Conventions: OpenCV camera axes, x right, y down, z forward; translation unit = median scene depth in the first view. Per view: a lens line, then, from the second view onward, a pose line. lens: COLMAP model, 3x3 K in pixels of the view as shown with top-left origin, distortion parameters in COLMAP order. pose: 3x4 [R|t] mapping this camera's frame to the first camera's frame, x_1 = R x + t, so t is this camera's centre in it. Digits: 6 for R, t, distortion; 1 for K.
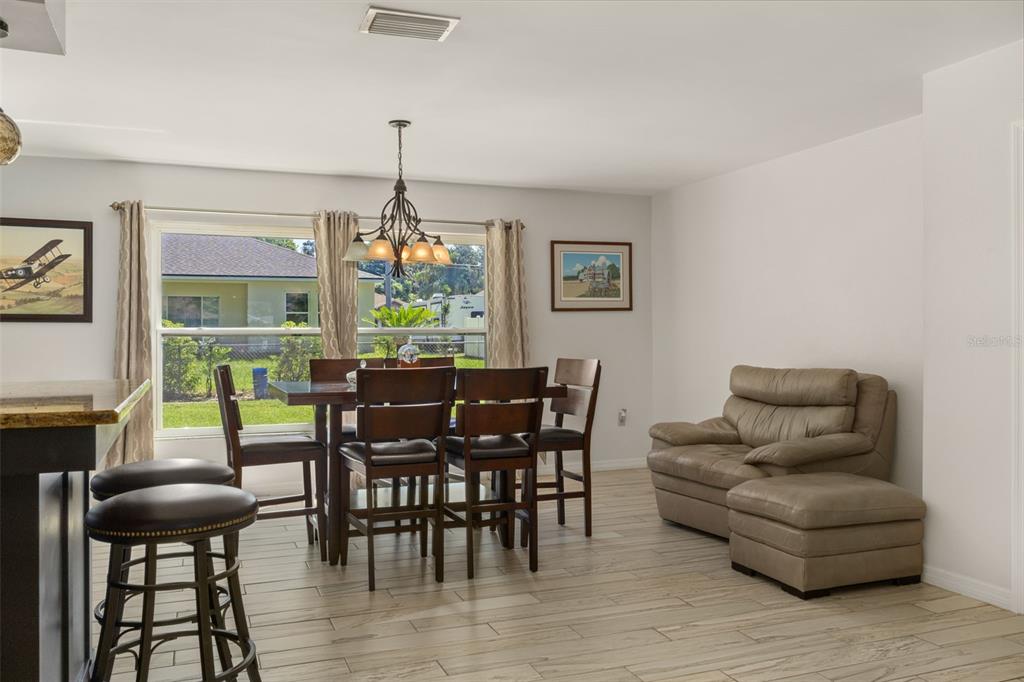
lens RADIAL K [[796.4, 0, 510.7], [0, 796.4, 335.2], [0, 0, 1]] dist [-0.000444, -0.002288]
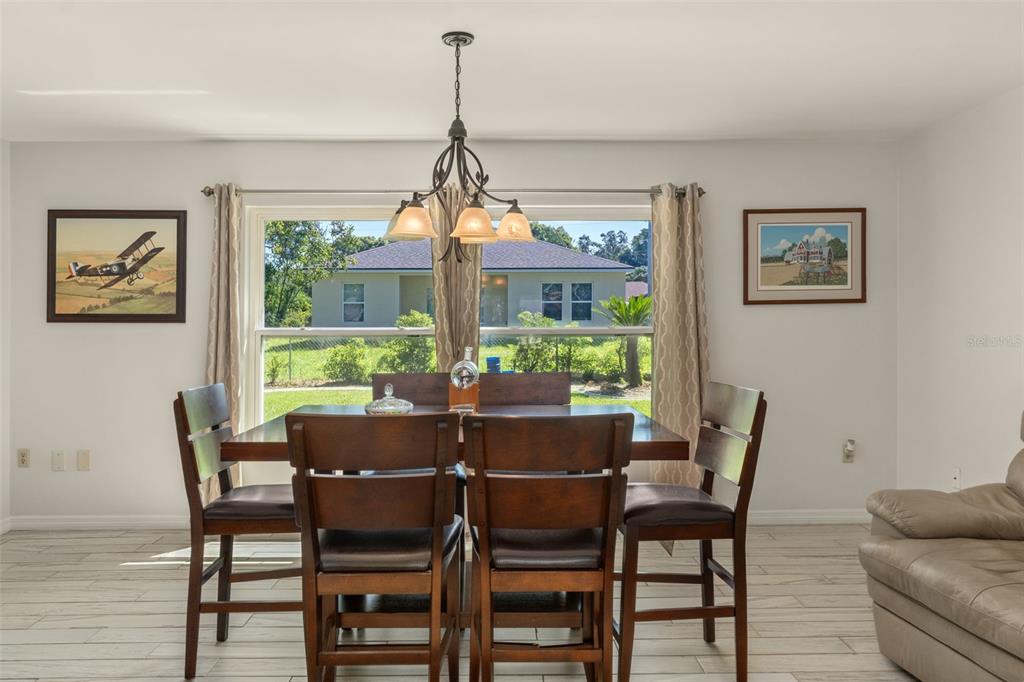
lens RADIAL K [[711.6, 0, 529.4], [0, 711.6, 325.9], [0, 0, 1]] dist [-0.003548, -0.001849]
pose [[0.939796, 0.004163, -0.341710, 0.112957], [-0.001015, 0.999955, 0.009391, -0.020352], [0.341734, -0.008479, 0.939758, 0.382980]]
